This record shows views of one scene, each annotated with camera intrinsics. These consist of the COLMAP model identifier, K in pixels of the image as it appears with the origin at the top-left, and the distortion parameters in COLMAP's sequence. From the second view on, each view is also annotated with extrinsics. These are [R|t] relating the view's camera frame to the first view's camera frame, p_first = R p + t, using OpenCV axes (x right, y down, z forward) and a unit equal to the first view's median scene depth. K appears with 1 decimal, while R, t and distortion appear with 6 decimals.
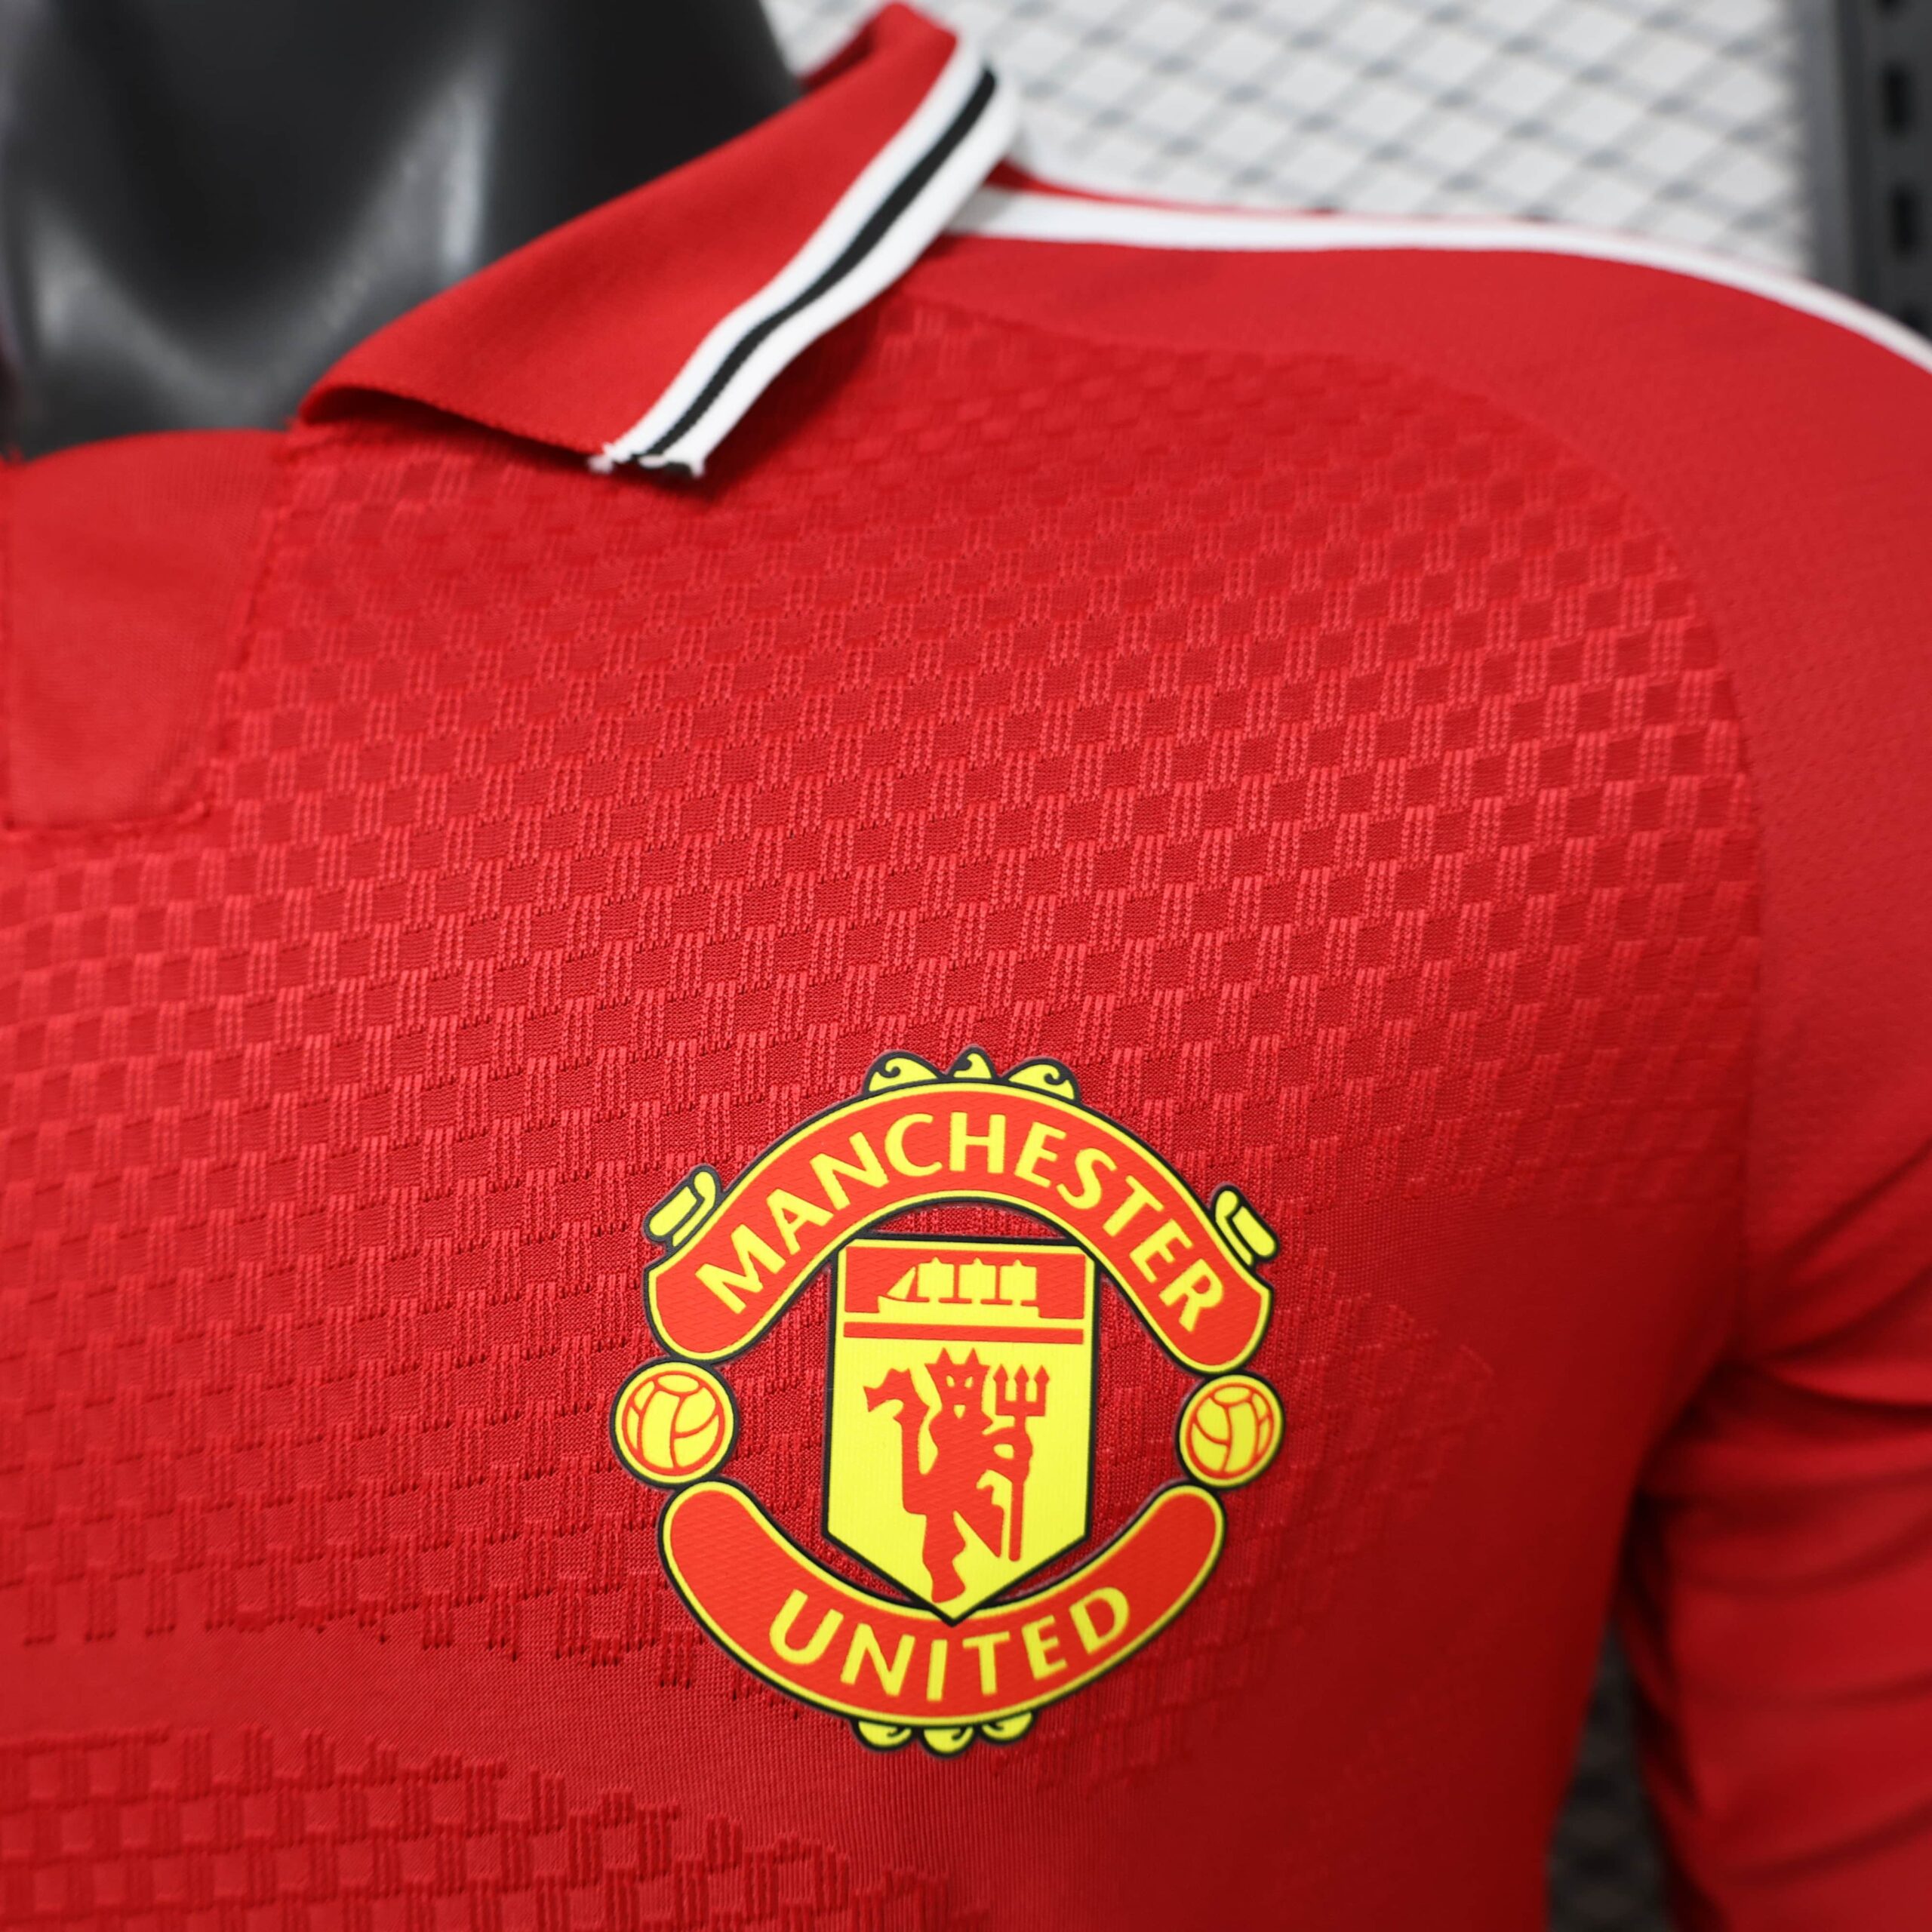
lens RADIAL K [[2036.7, 0, 966.0], [0, 2036.7, 966.0], [0, 0, 1]] dist [-0.013861, 0.007107]
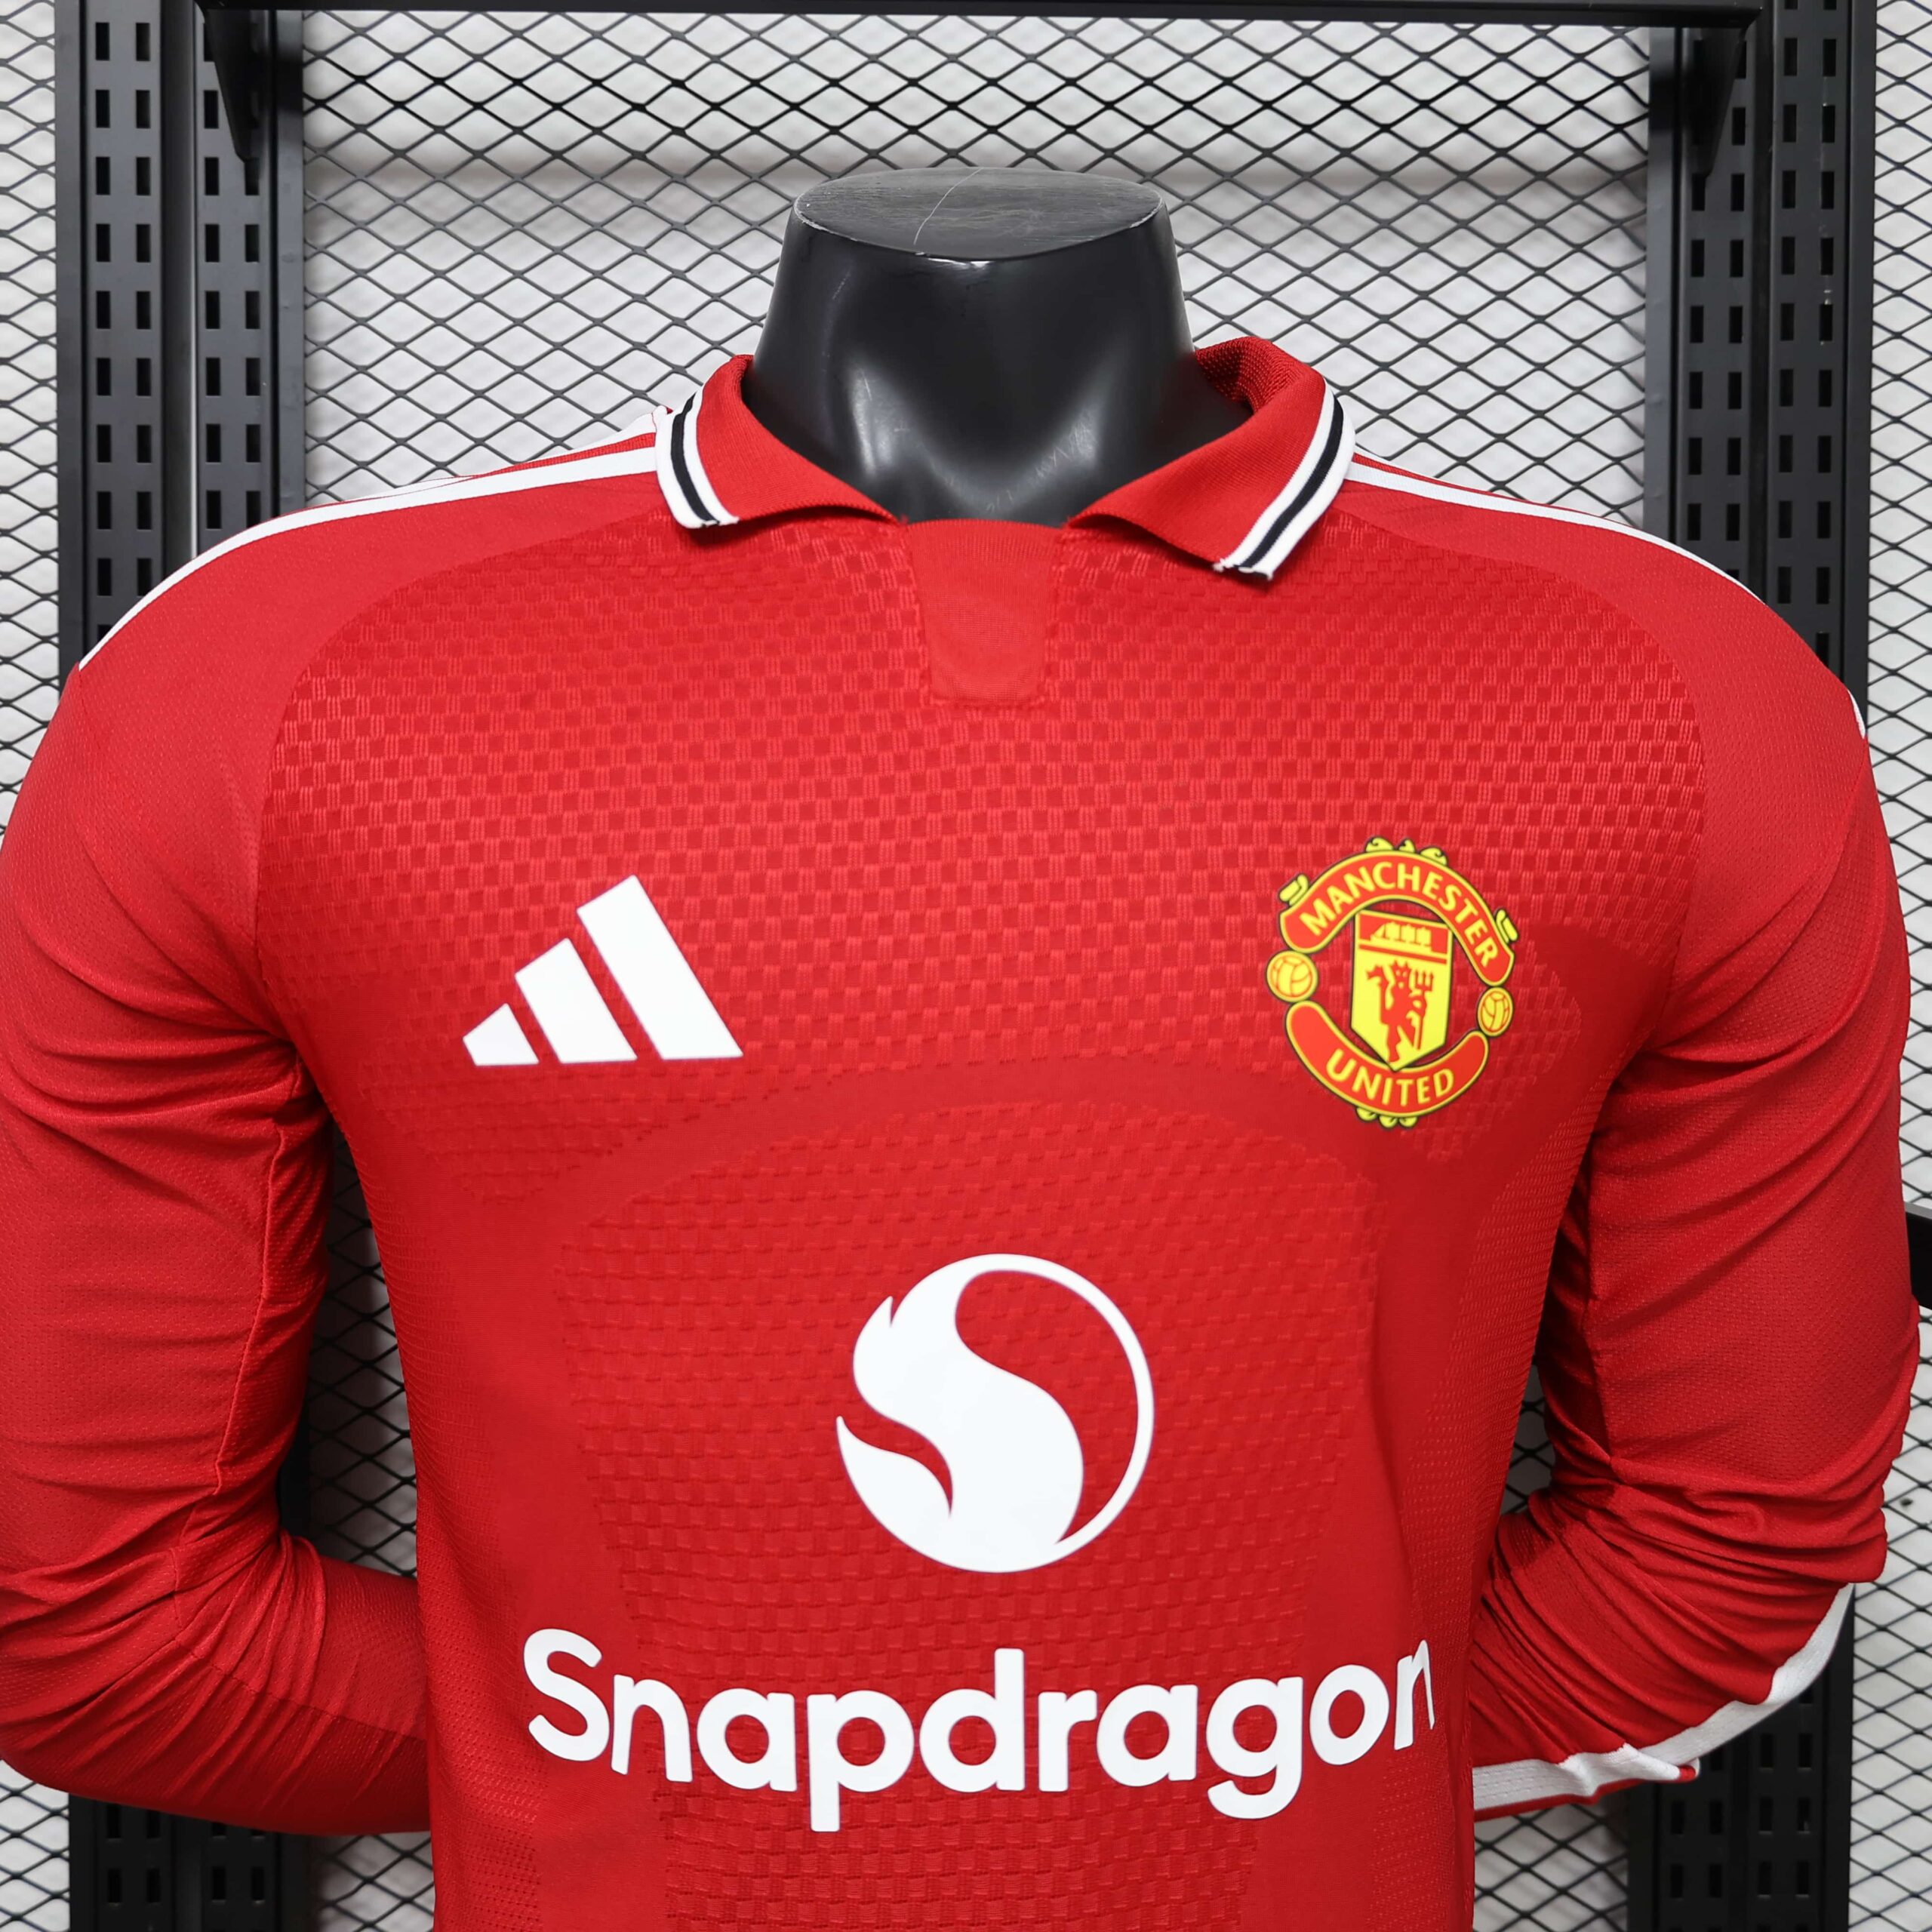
lens RADIAL K [[2036.7, 0, 966.0], [0, 2036.7, 966.0], [0, 0, 1]] dist [-0.013861, 0.007107]
pose [[0.973220, 0.100361, 0.206809, -0.975153], [-0.089494, 0.994101, -0.061271, 0.380757], [-0.211738, 0.041122, 0.976461, -1.194849]]
